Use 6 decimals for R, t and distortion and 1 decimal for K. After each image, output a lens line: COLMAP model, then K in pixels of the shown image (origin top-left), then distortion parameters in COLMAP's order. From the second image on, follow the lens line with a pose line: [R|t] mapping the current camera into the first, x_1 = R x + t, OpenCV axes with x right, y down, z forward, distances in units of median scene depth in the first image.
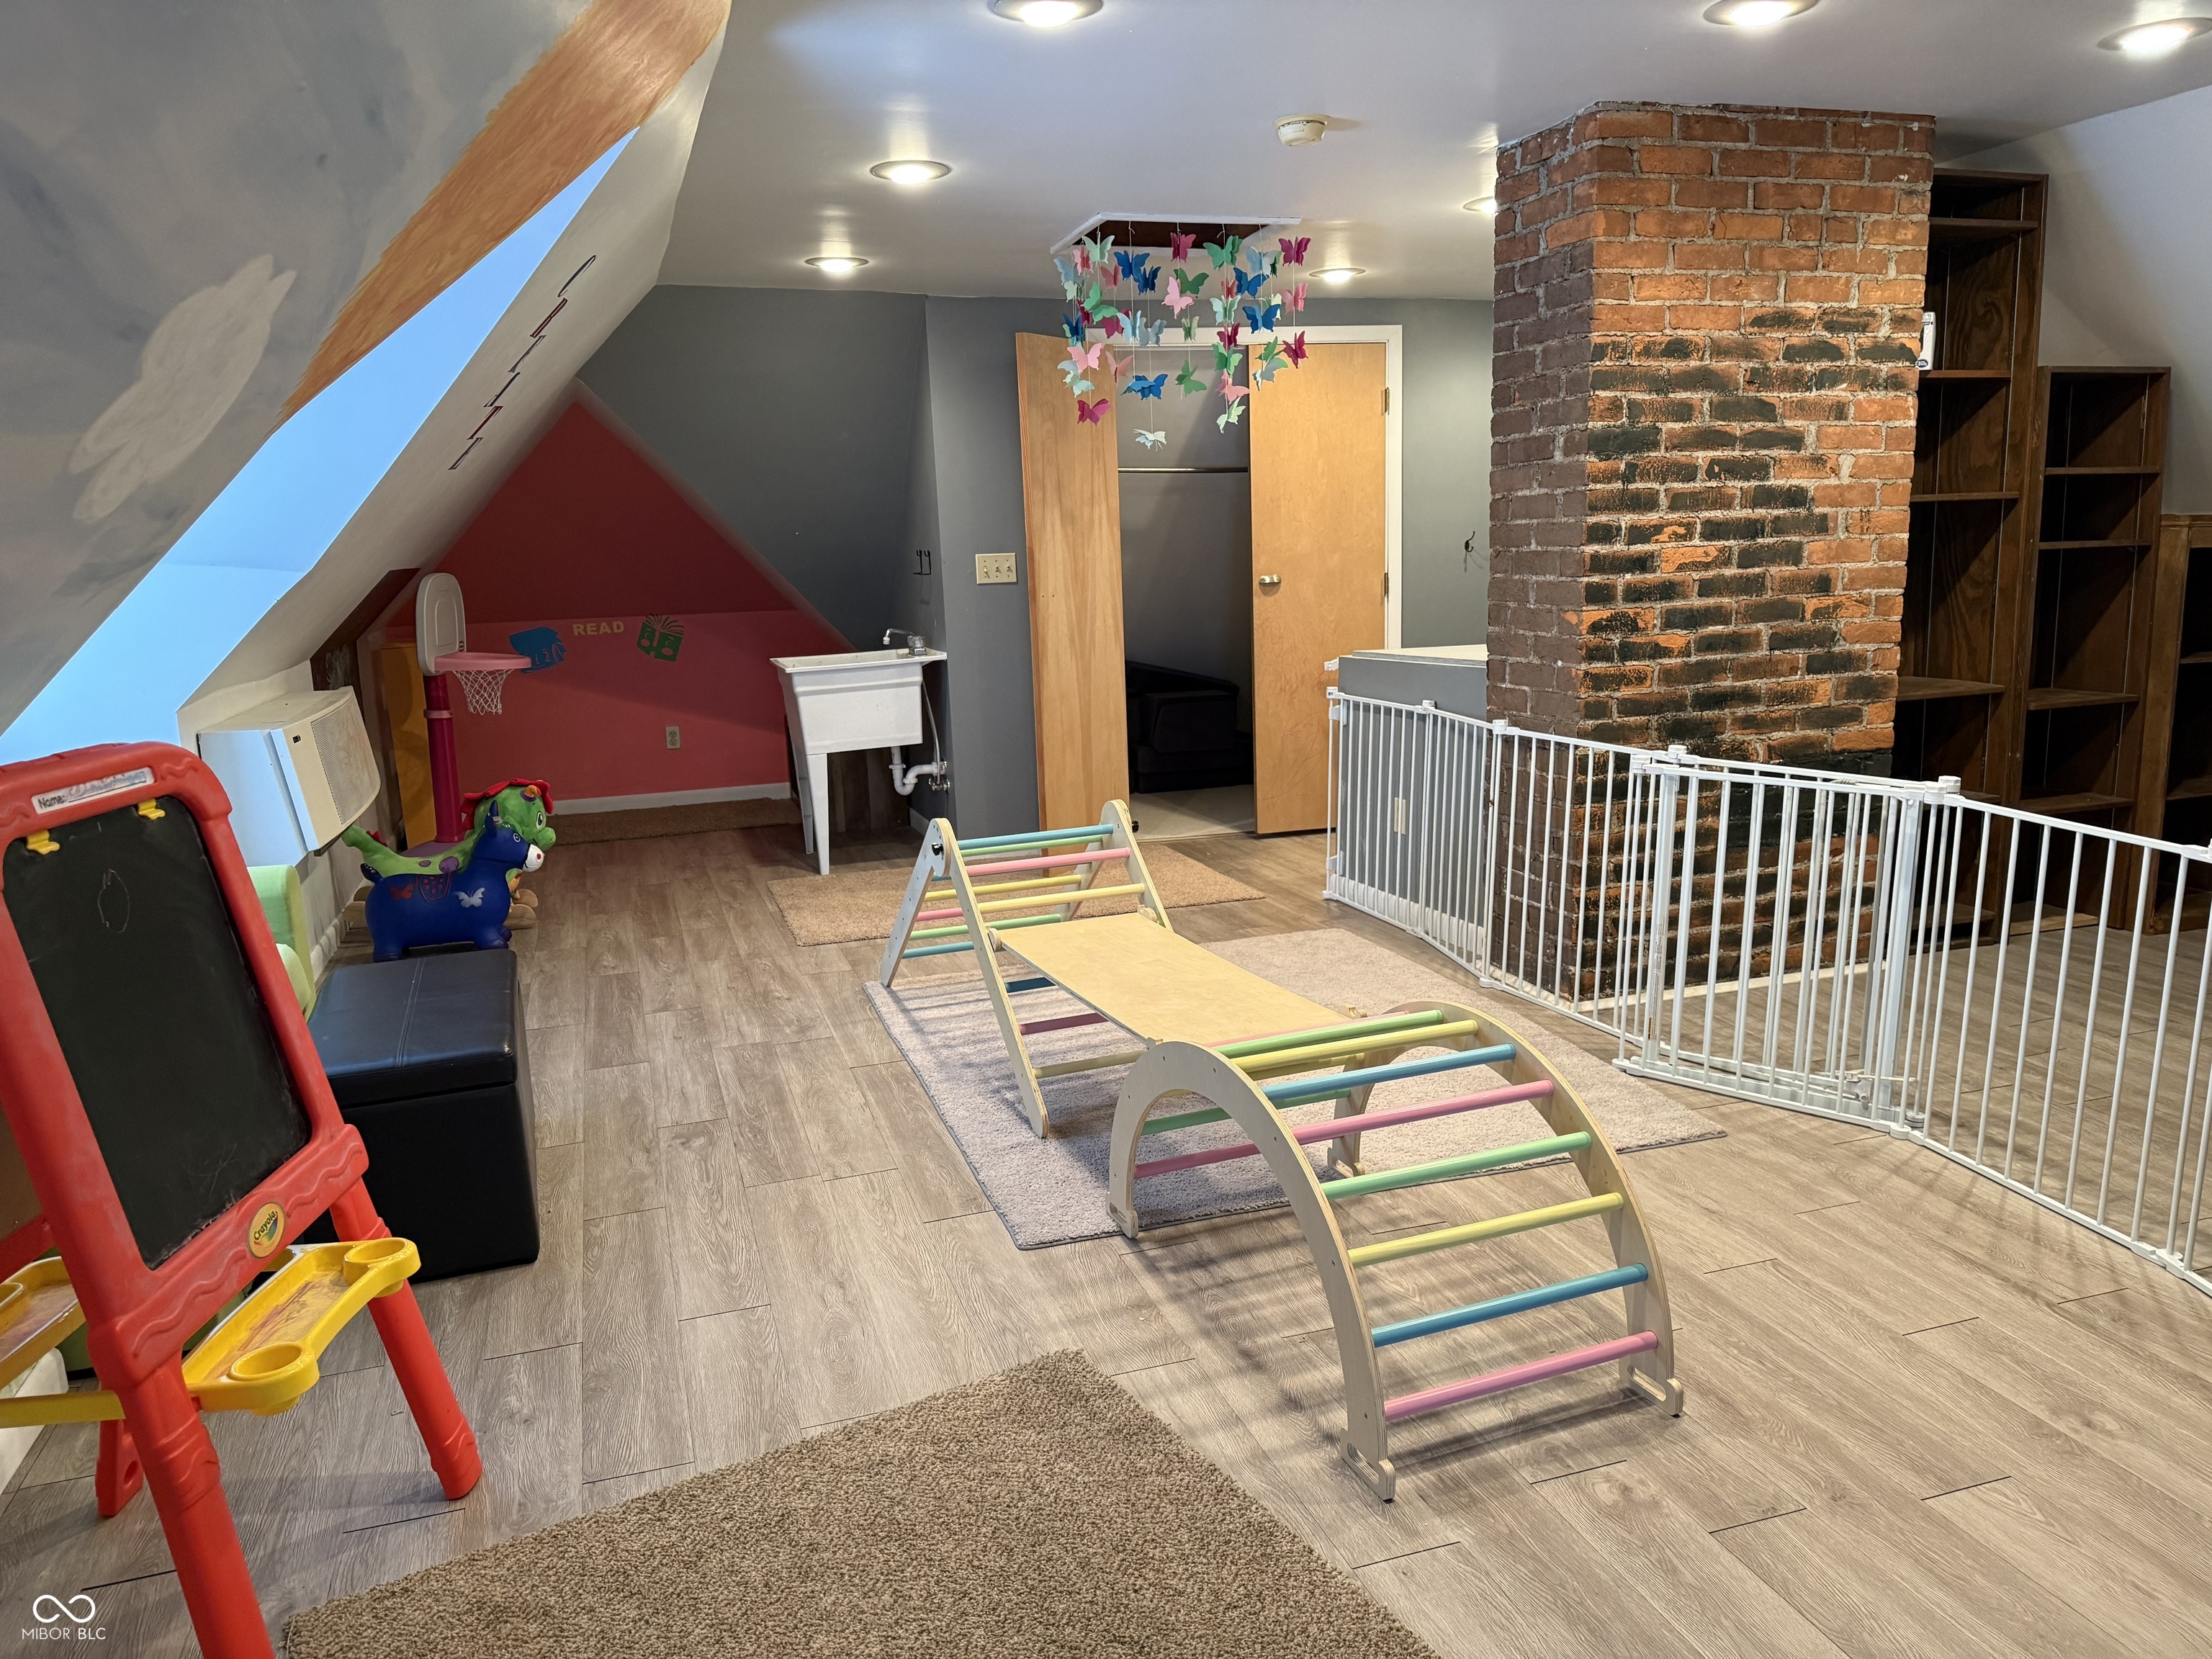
lens RADIAL K [[1488.0, 0, 1106.0], [0, 1488.0, 829.5], [0, 0, 1]] dist [0.069506, -0.000570]
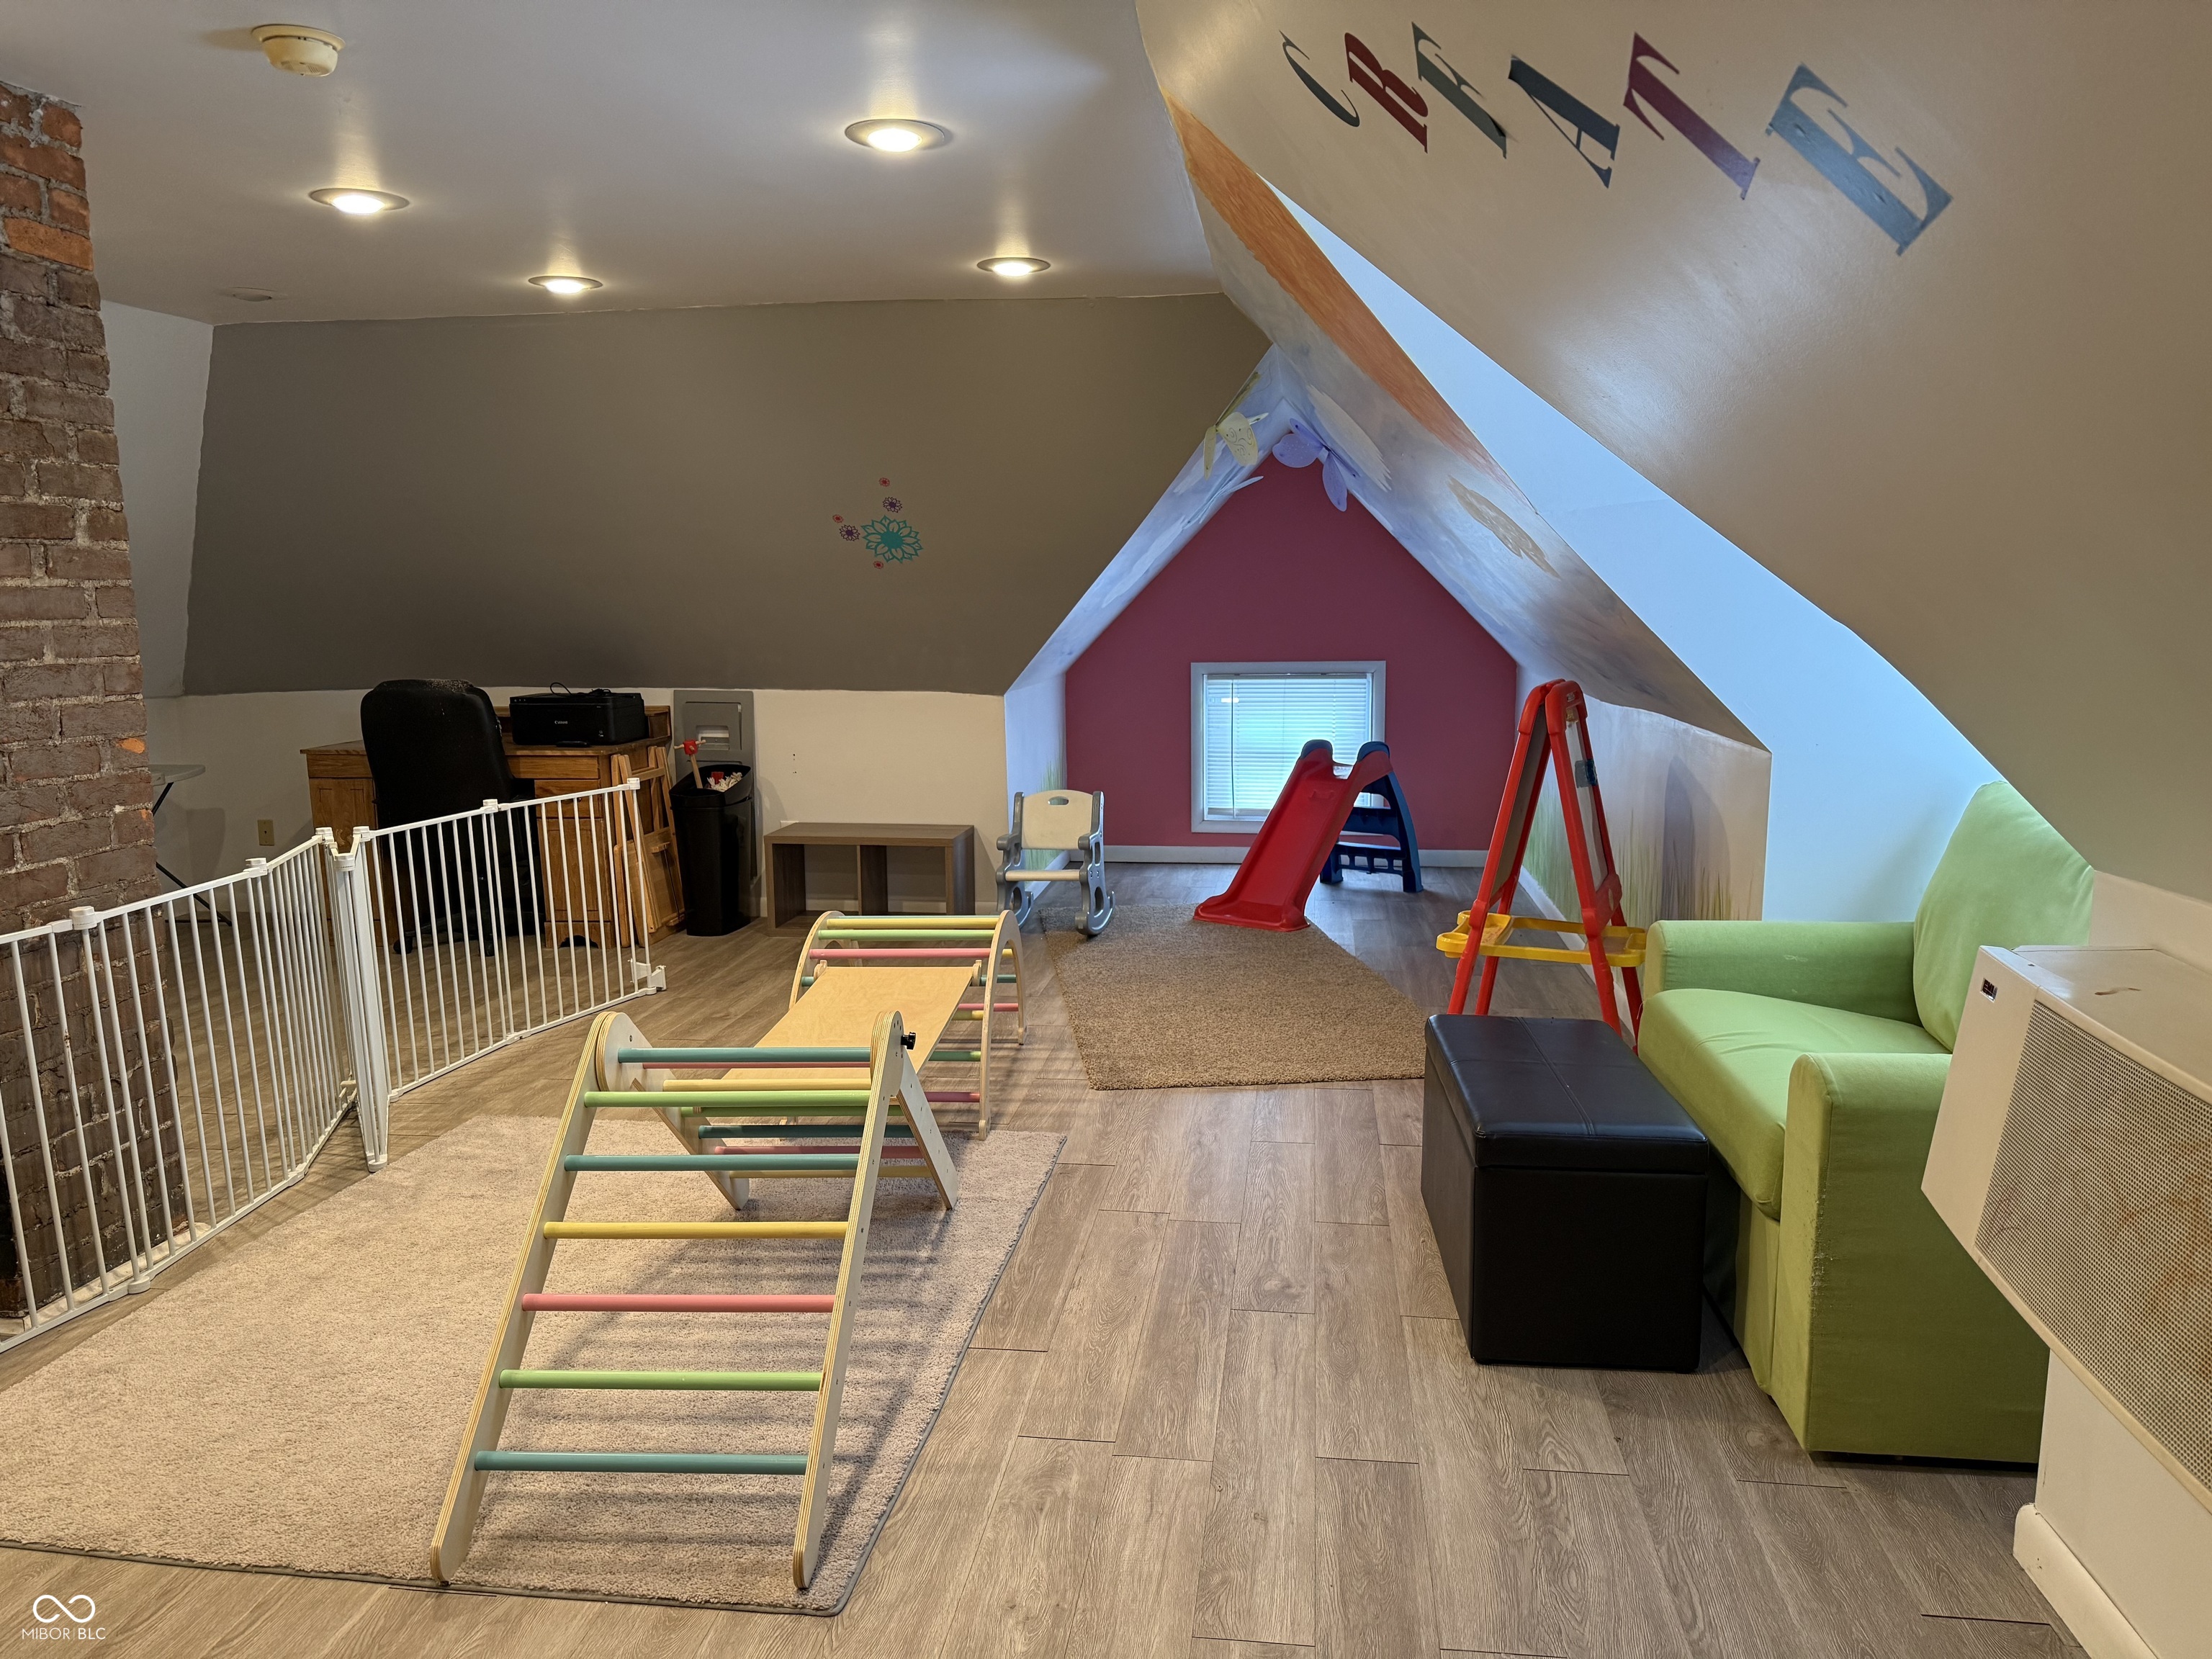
lens RADIAL K [[1575.6, 0, 1106.0], [0, 1575.6, 829.5], [0, 0, 1]] dist [0.005370, -0.002450]
pose [[-0.895760, -0.021456, 0.444020, -0.556744], [0.126129, 0.945520, 0.300139, -0.310964], [-0.426270, 0.324856, -0.844253, 1.642991]]
